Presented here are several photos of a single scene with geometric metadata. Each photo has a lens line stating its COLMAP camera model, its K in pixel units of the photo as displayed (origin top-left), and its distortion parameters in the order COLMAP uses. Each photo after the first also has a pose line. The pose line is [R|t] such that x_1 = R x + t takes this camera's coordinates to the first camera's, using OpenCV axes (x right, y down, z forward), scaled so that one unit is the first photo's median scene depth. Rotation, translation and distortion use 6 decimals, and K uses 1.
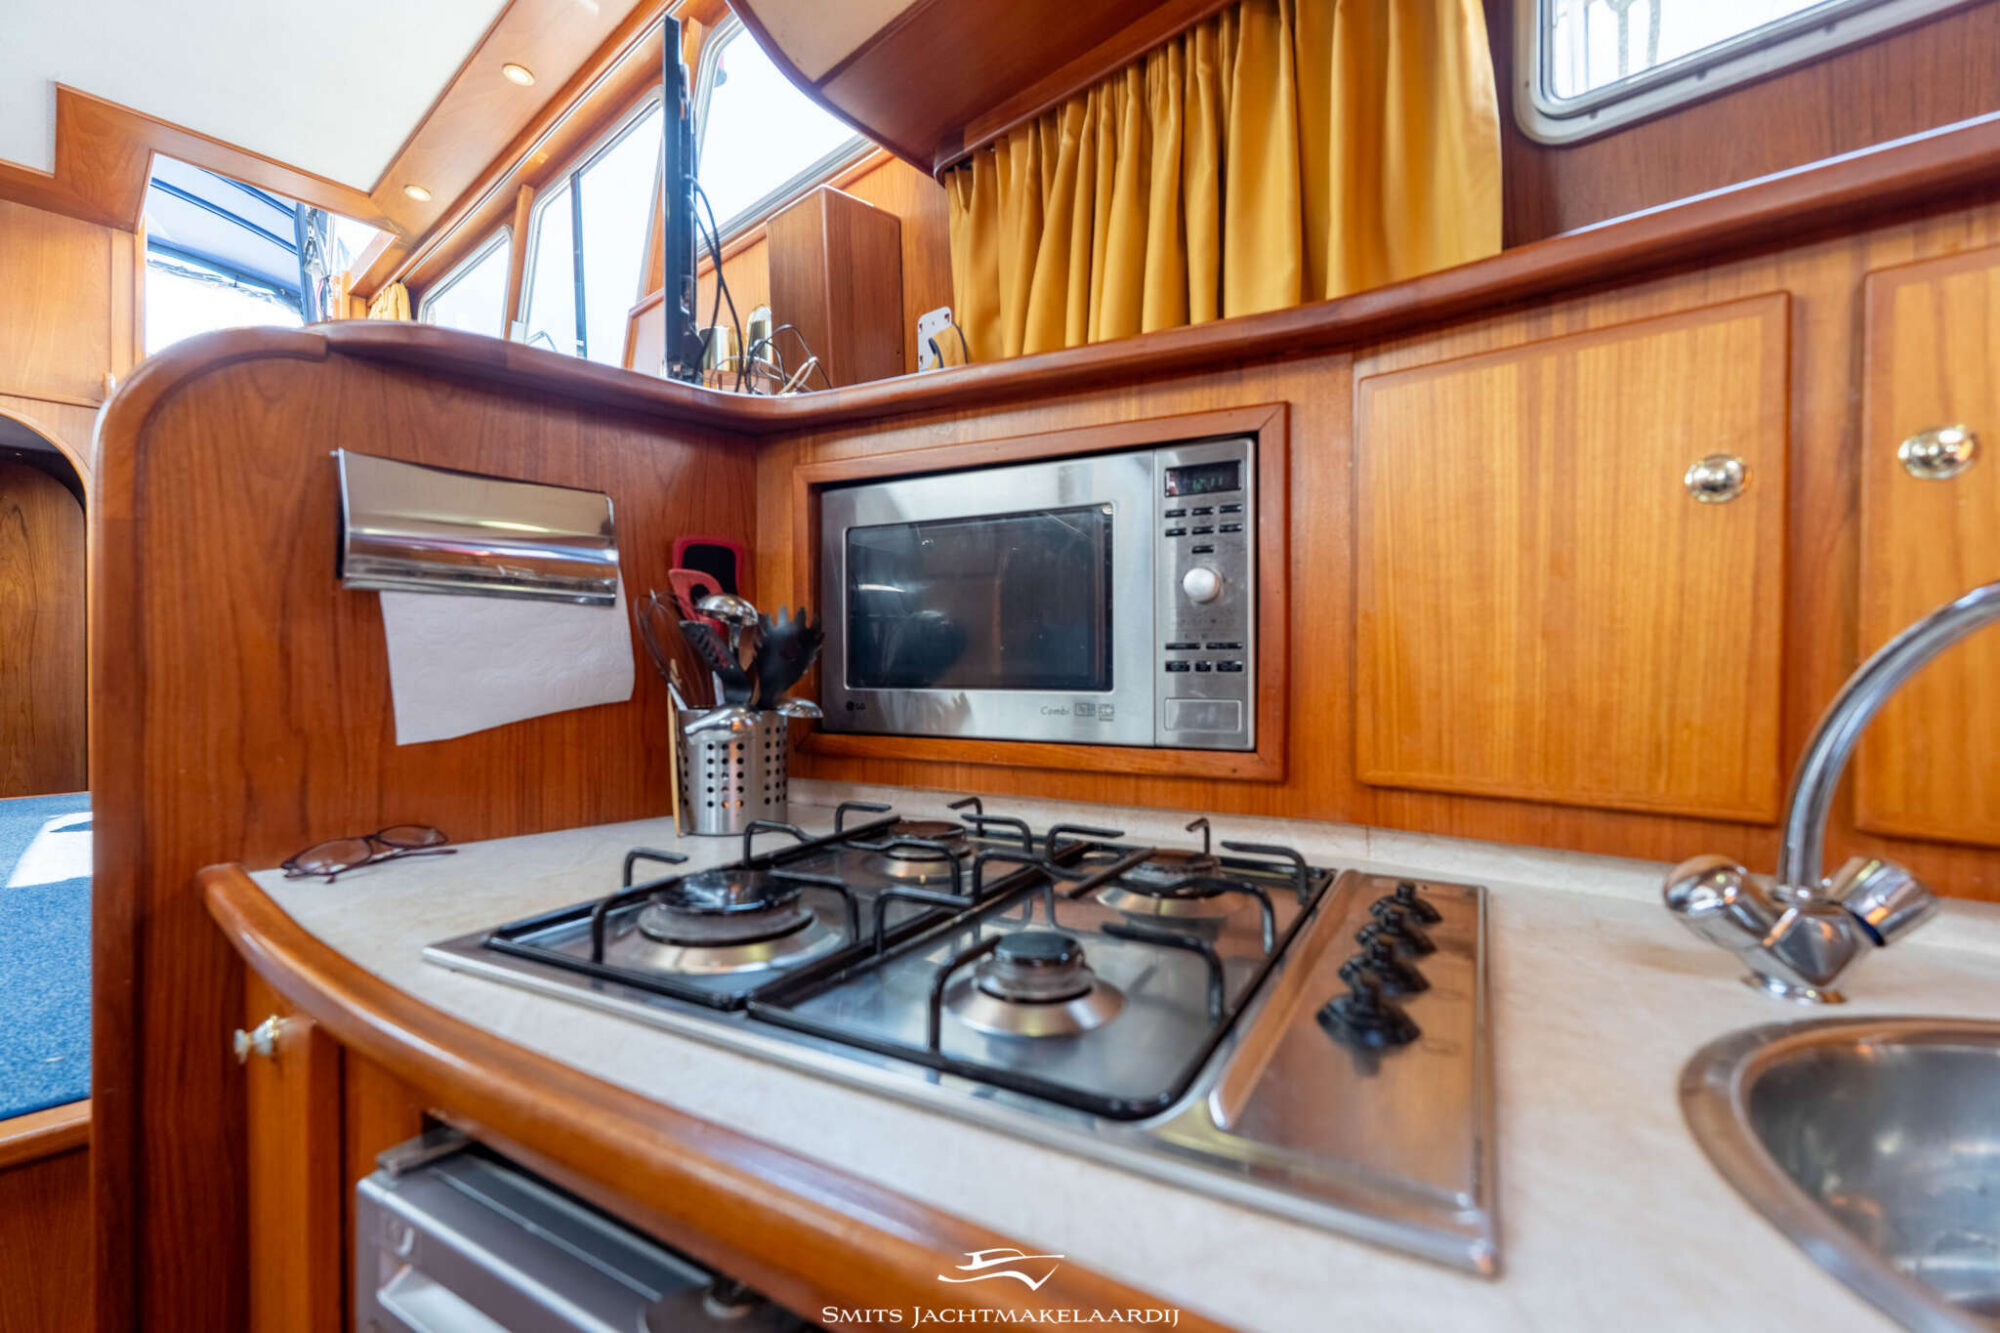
lens RADIAL K [[879.5, 0, 1000.0], [0, 879.5, 664.1], [0, 0, 1]] dist [-0.003659, 0.000335]
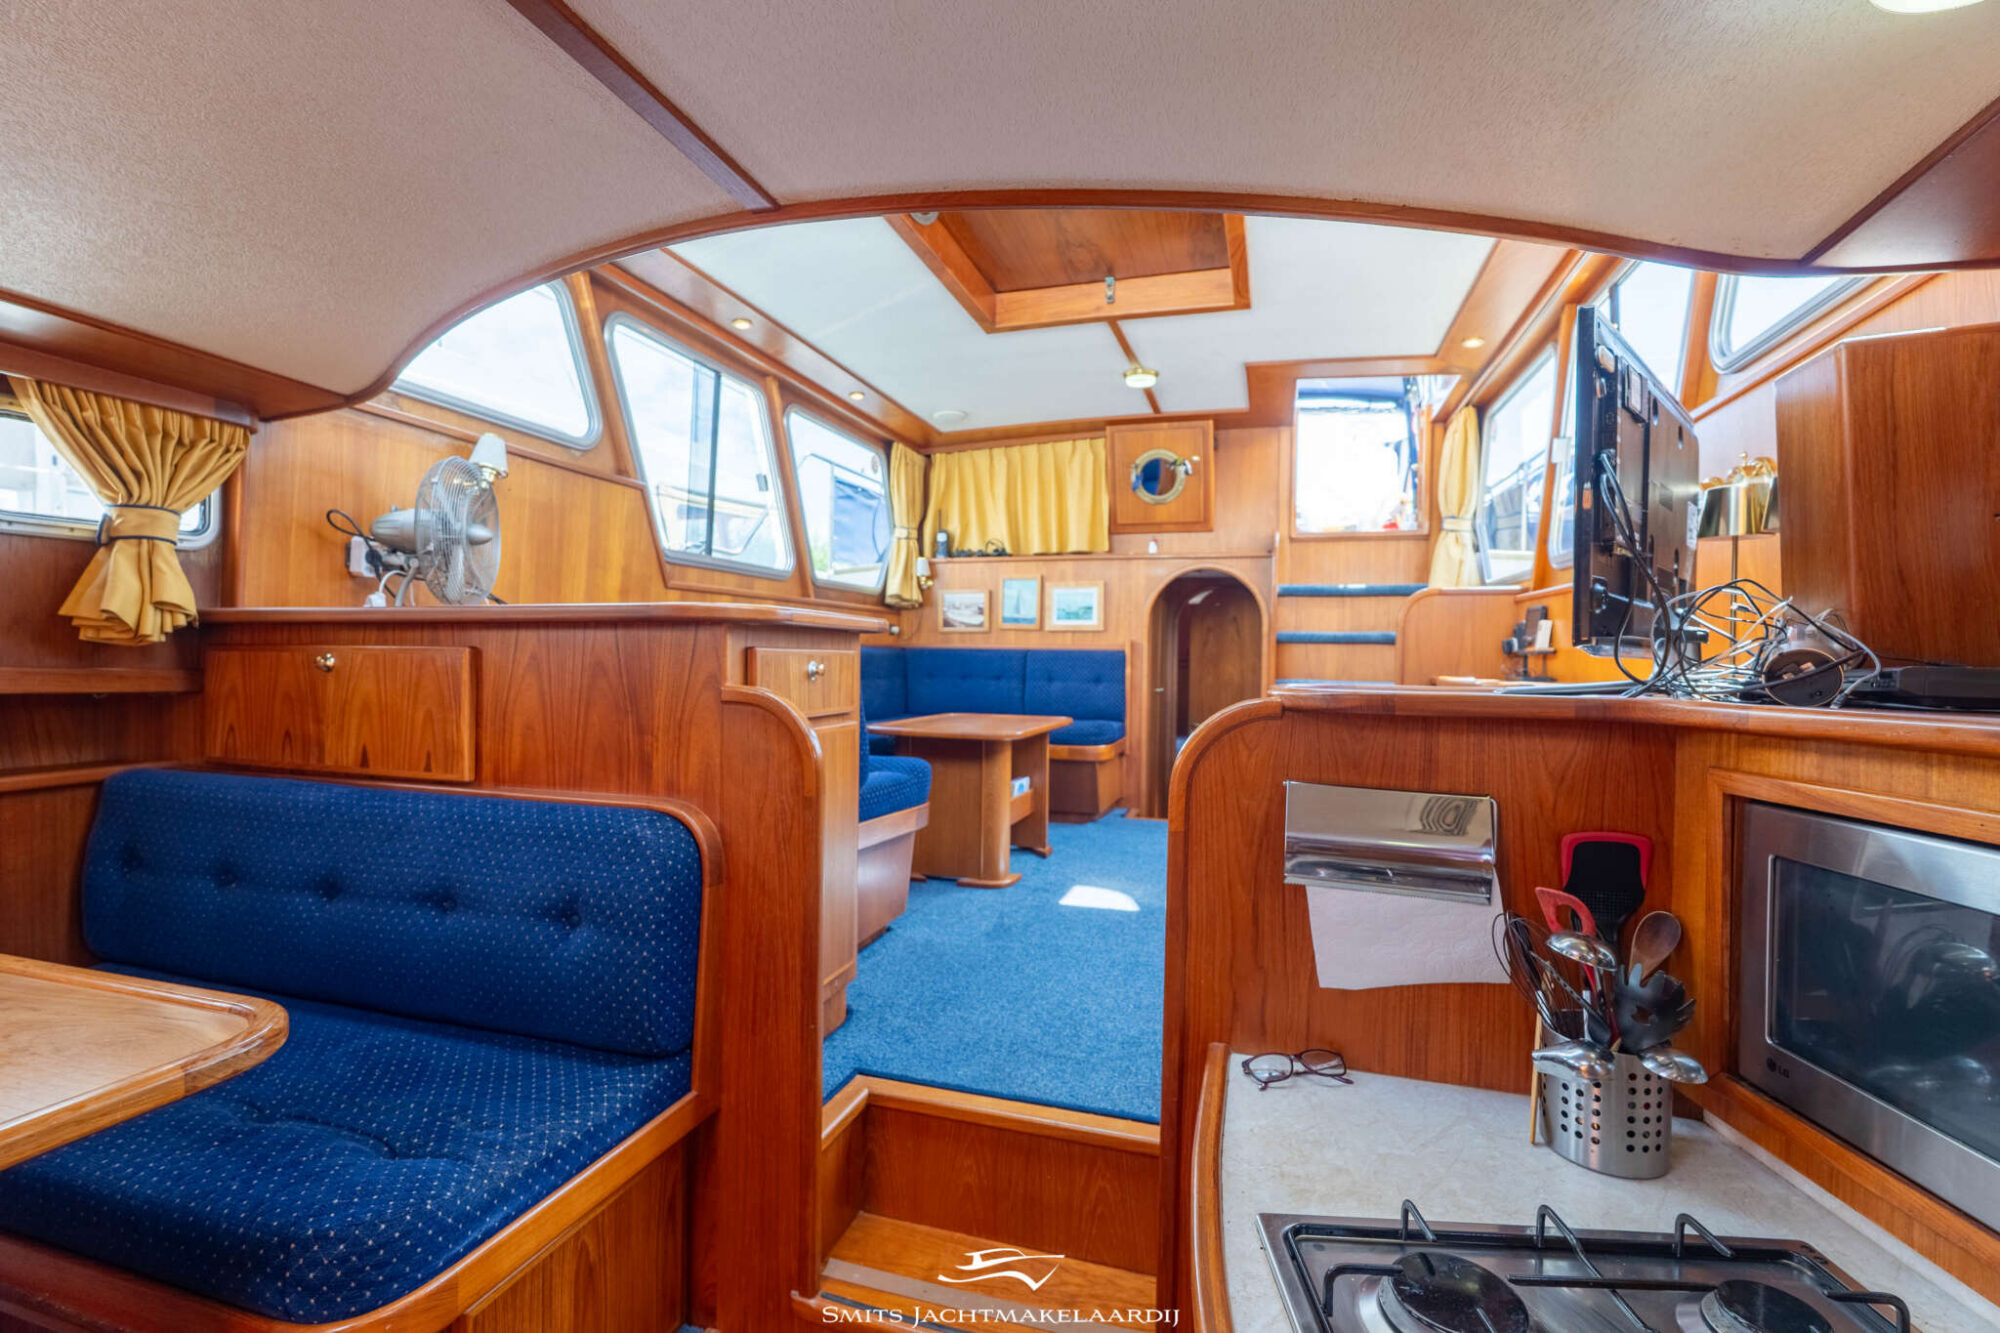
lens RADIAL K [[879.5, 0, 1001.0], [0, 879.5, 666.0], [0, 0, 1]] dist [-0.003659, 0.000335]
pose [[0.425705, 0.014620, -0.904744, 0.329693], [-0.020677, 0.999766, 0.006426, -0.395760], [0.904626, 0.015972, 0.425907, -0.049113]]
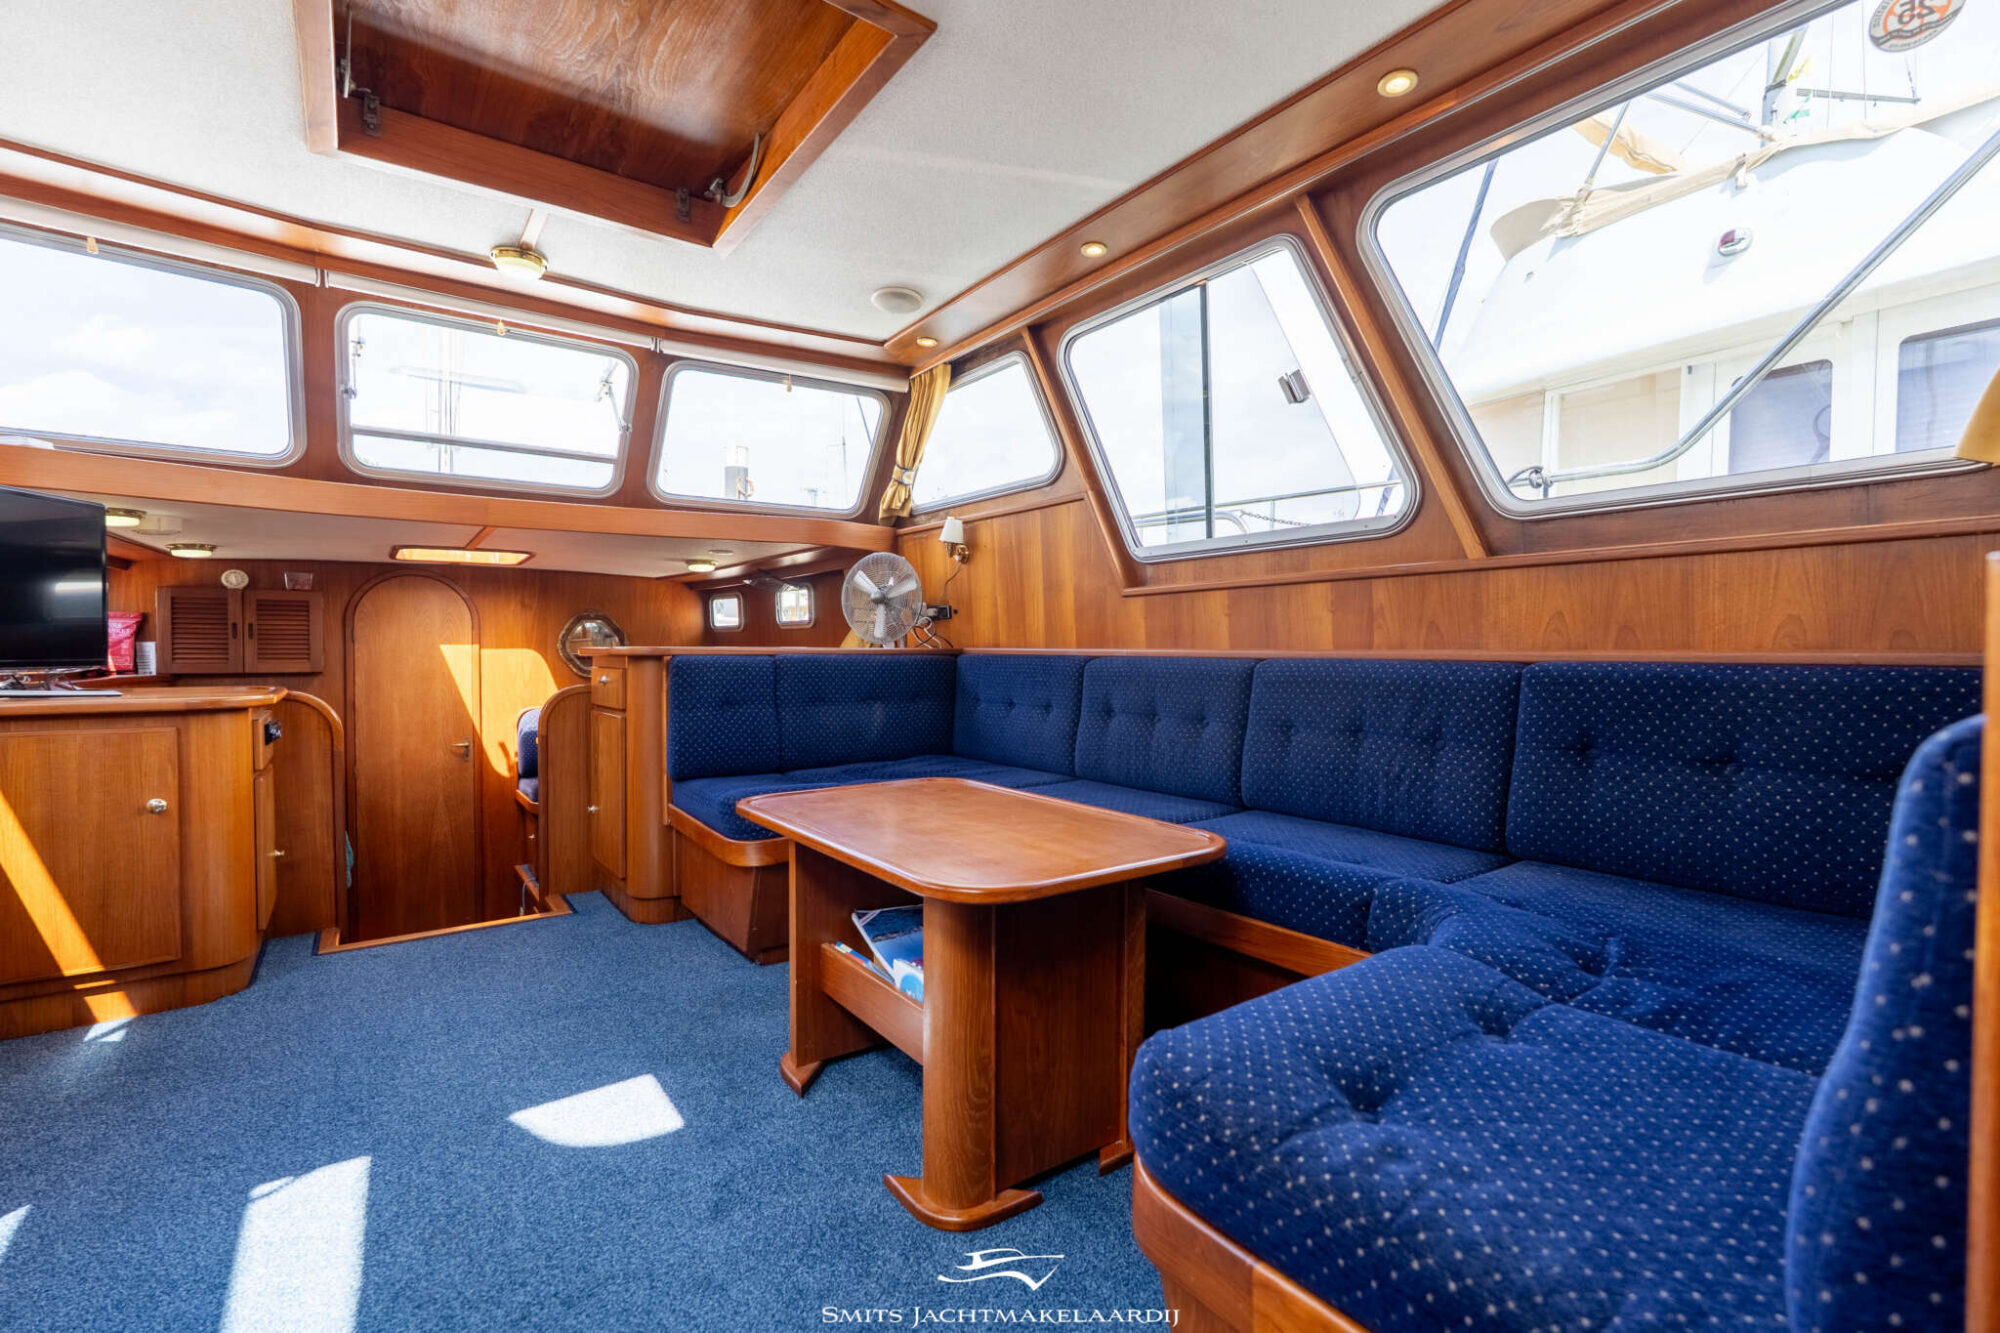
lens RADIAL K [[879.5, 0, 1001.5], [0, 879.5, 668.8], [0, 0, 1]] dist [-0.003659, 0.000335]
pose [[-0.980864, -0.005190, 0.194627, -3.678199], [0.000473, 0.999578, 0.029040, -0.502232], [-0.194696, 0.028576, -0.980447, 3.347506]]
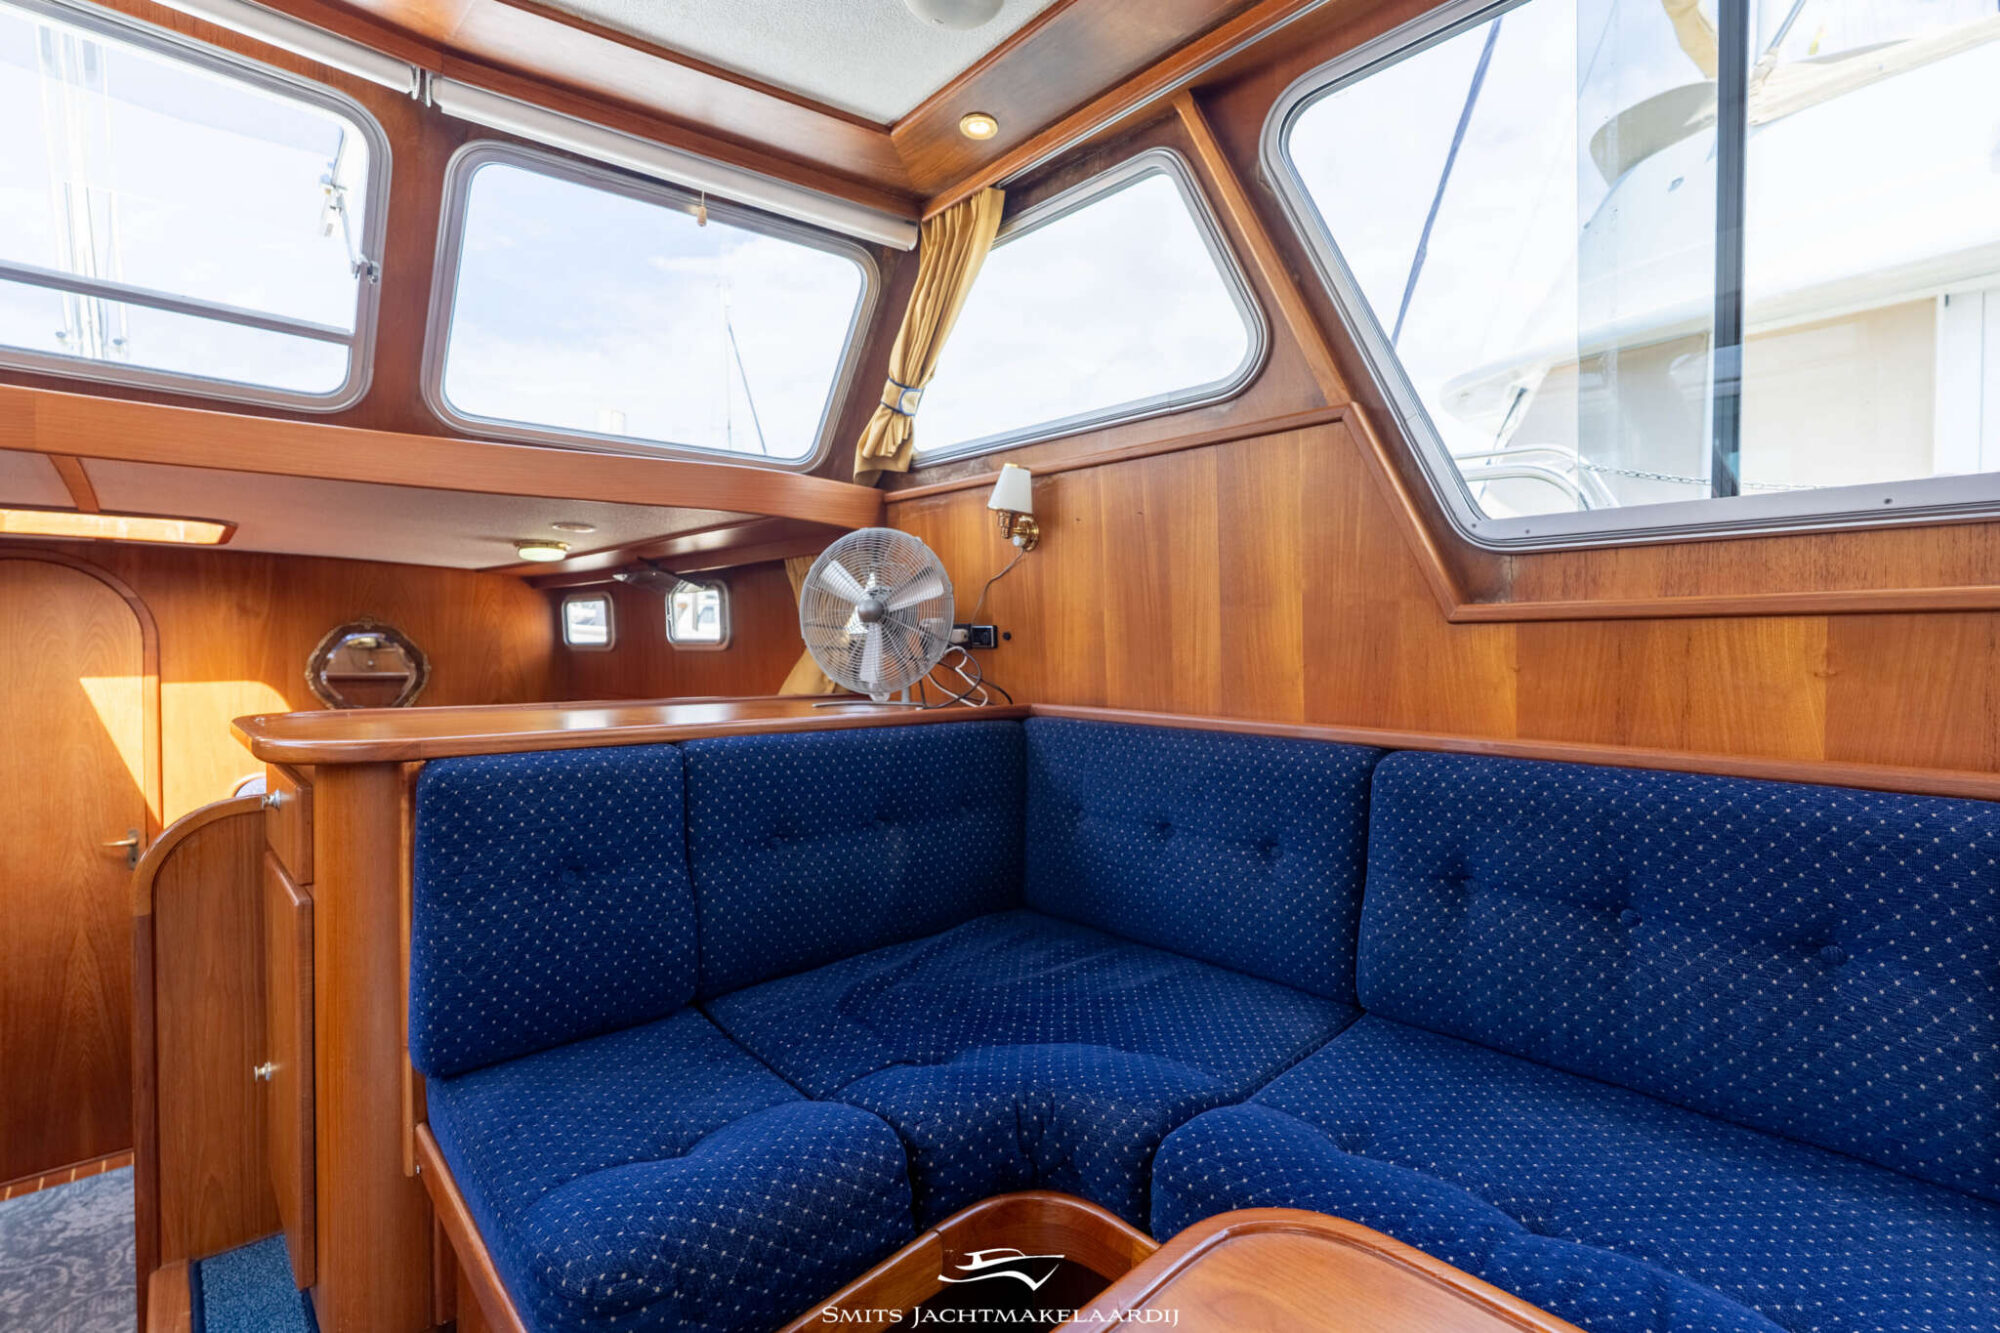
lens RADIAL K [[879.5, 0, 998.5], [0, 879.5, 668.2], [0, 0, 1]] dist [-0.003659, 0.000335]
pose [[-0.997466, -0.006208, 0.070867, -2.851521], [-0.004052, 0.999526, 0.030530, -0.630704], [-0.071023, 0.030166, -0.997018, 1.744412]]
